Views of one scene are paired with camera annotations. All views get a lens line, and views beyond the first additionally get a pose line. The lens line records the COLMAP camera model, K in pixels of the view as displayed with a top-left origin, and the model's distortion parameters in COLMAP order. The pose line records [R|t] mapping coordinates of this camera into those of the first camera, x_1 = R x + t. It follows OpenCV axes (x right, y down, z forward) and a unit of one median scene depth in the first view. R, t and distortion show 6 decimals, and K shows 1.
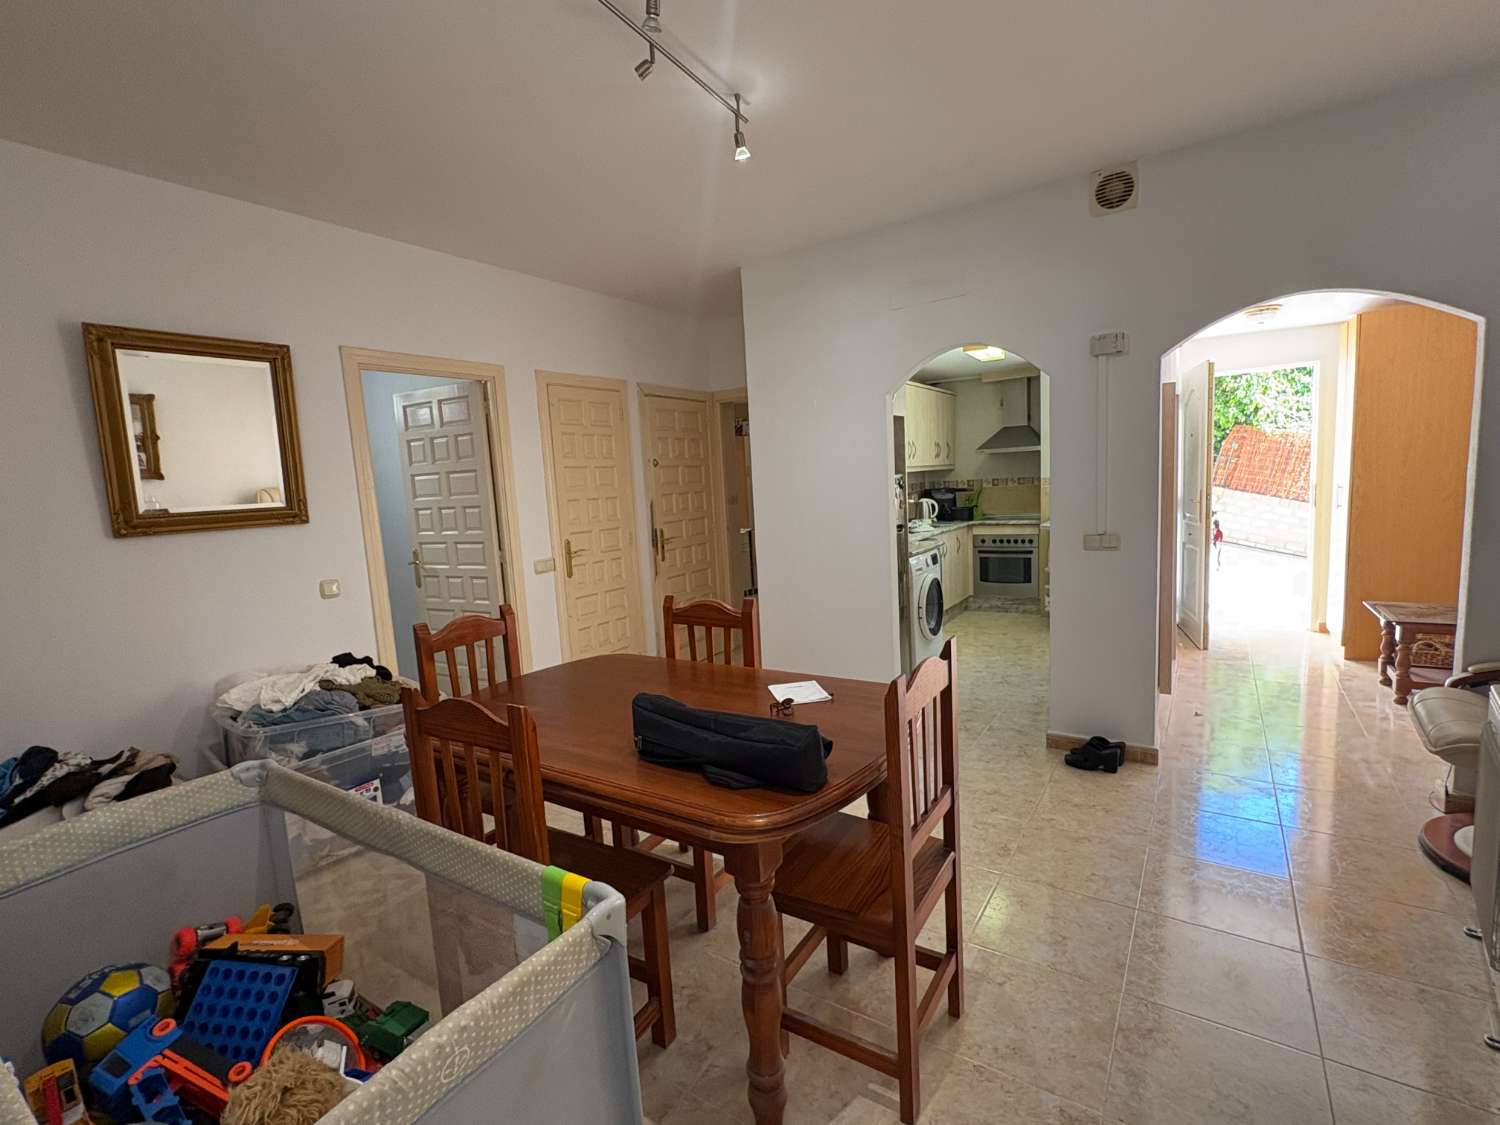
lens RADIAL K [[695.3, 0, 747.9], [0, 695.3, 564.3], [0, 0, 1]] dist [0.000824, 0.000290]
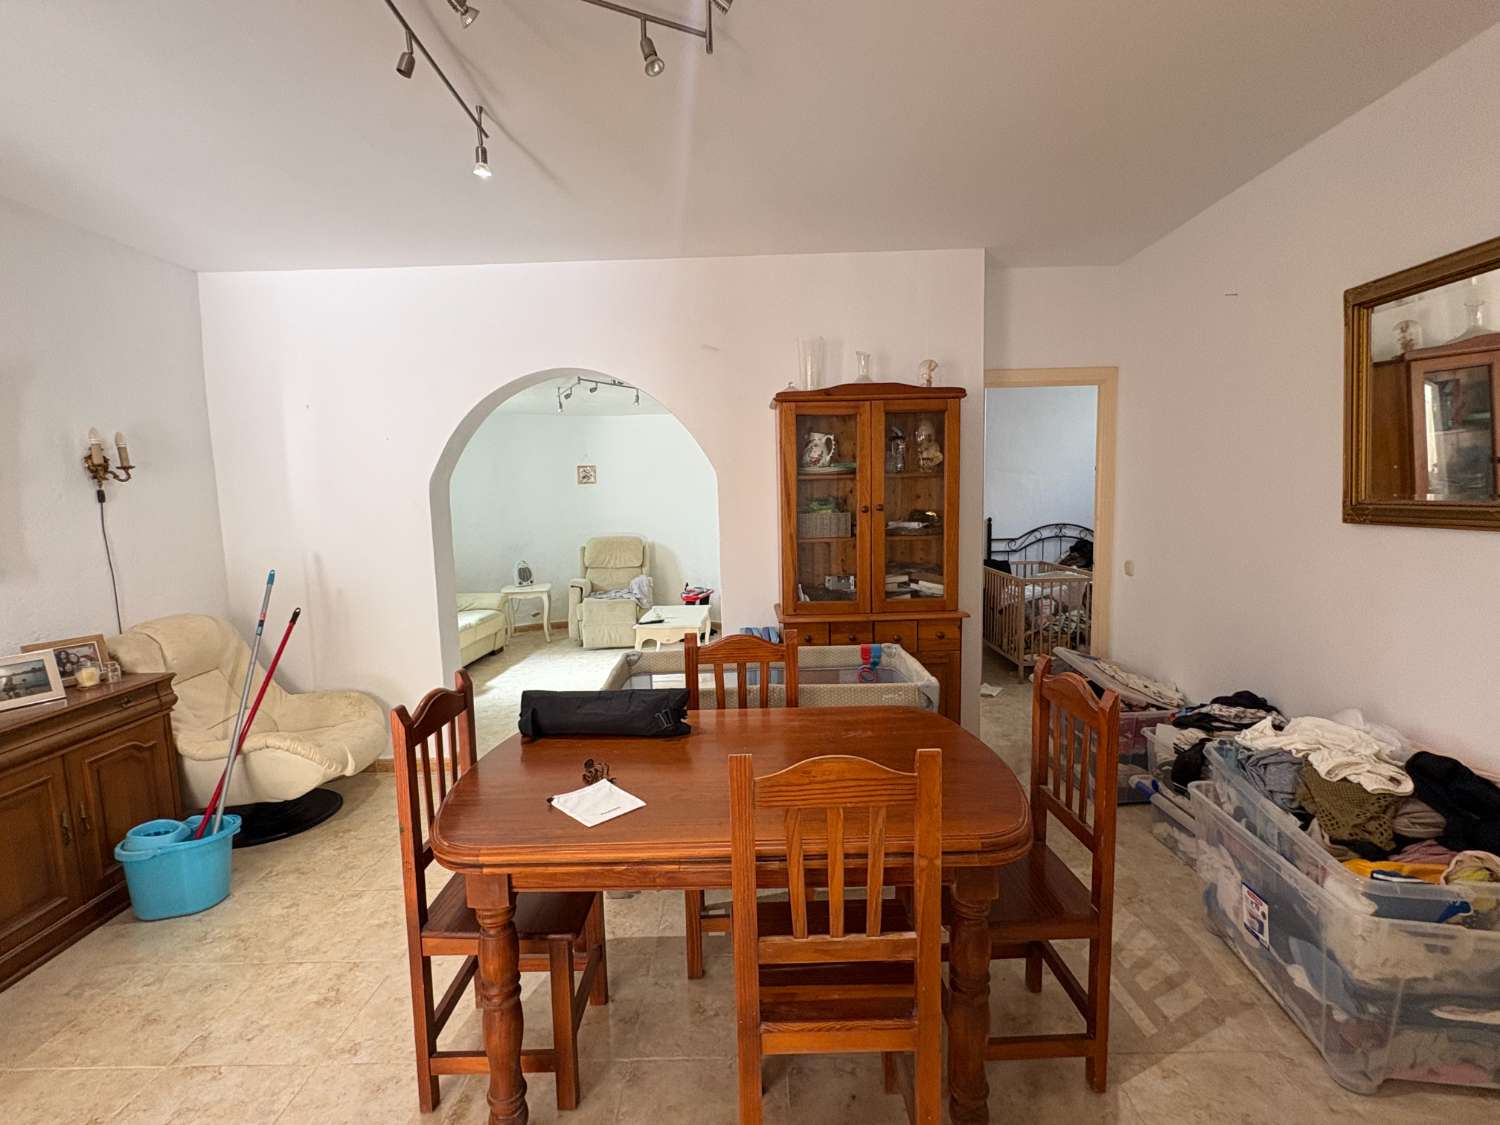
lens RADIAL K [[695.3, 0, 752.8], [0, 695.3, 561.7], [0, 0, 1]] dist [0.000824, 0.000290]
pose [[-0.831804, 0.130427, -0.539528, 0.398094], [0.003714, 0.973288, 0.229560, -0.328940], [0.555056, 0.188945, -0.810069, 2.151782]]
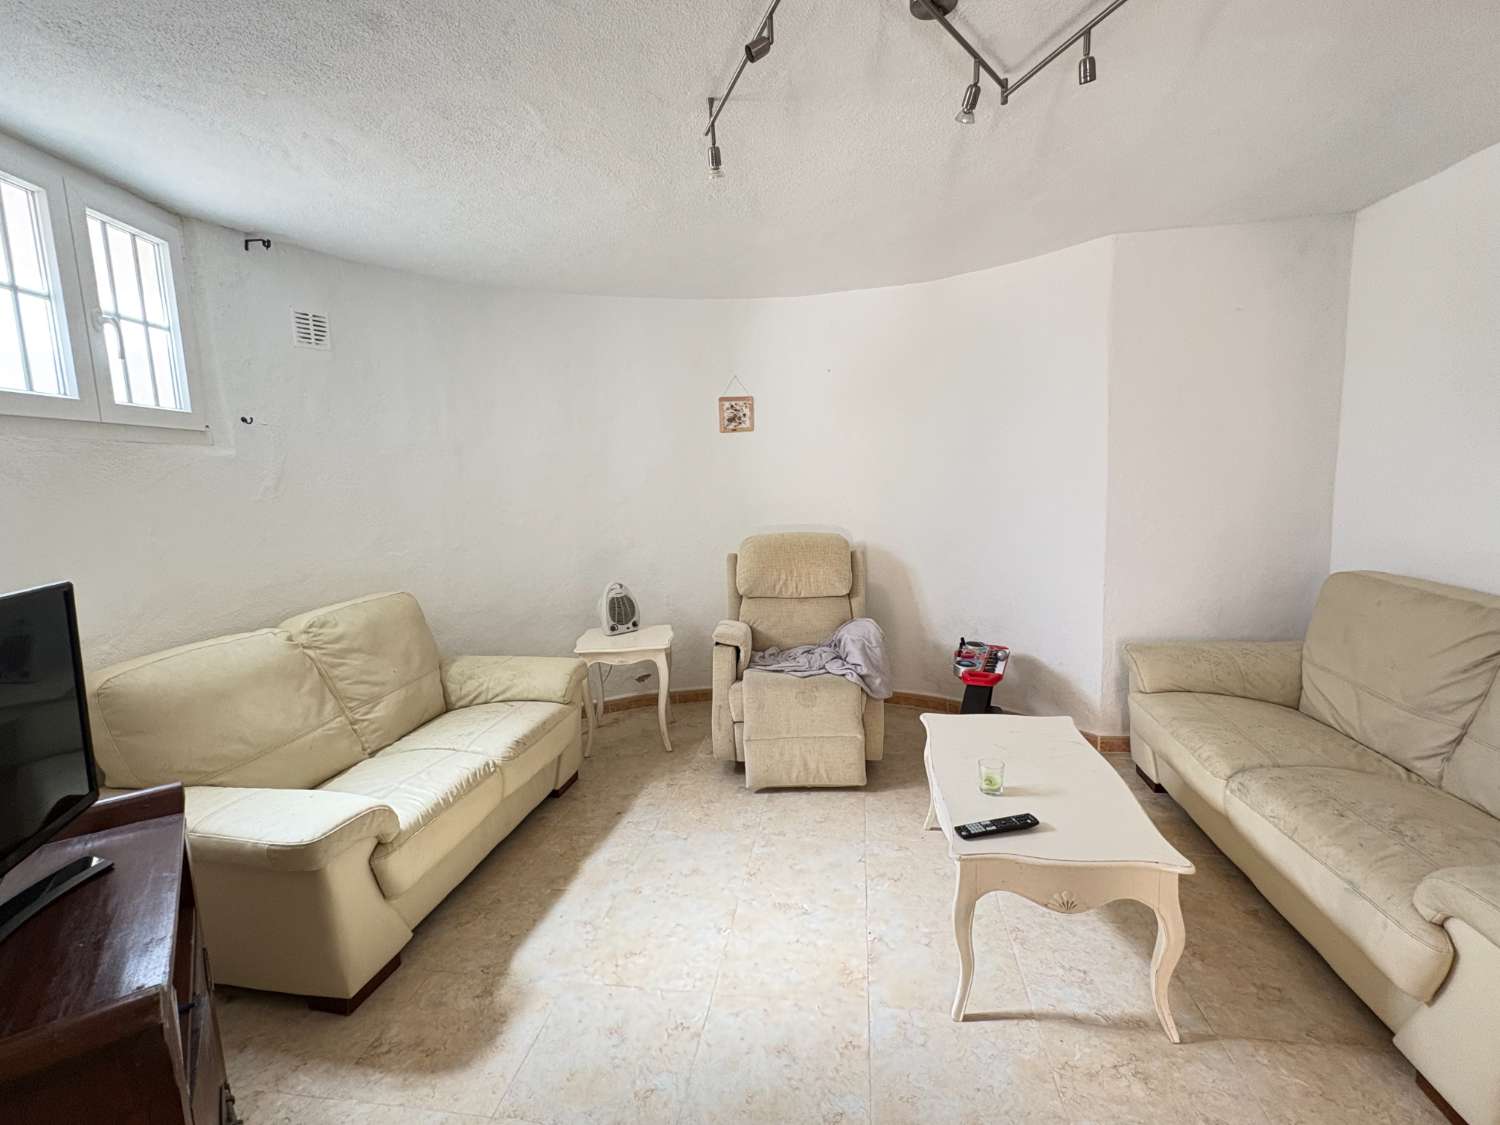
lens RADIAL K [[695.3, 0, 749.3], [0, 695.3, 568.9], [0, 0, 1]] dist [0.000824, 0.000290]
pose [[-0.902136, 0.146255, -0.405906, -0.274942], [0.036198, 0.963132, 0.266581, 0.061256], [0.429930, 0.225799, -0.874171, -0.199284]]
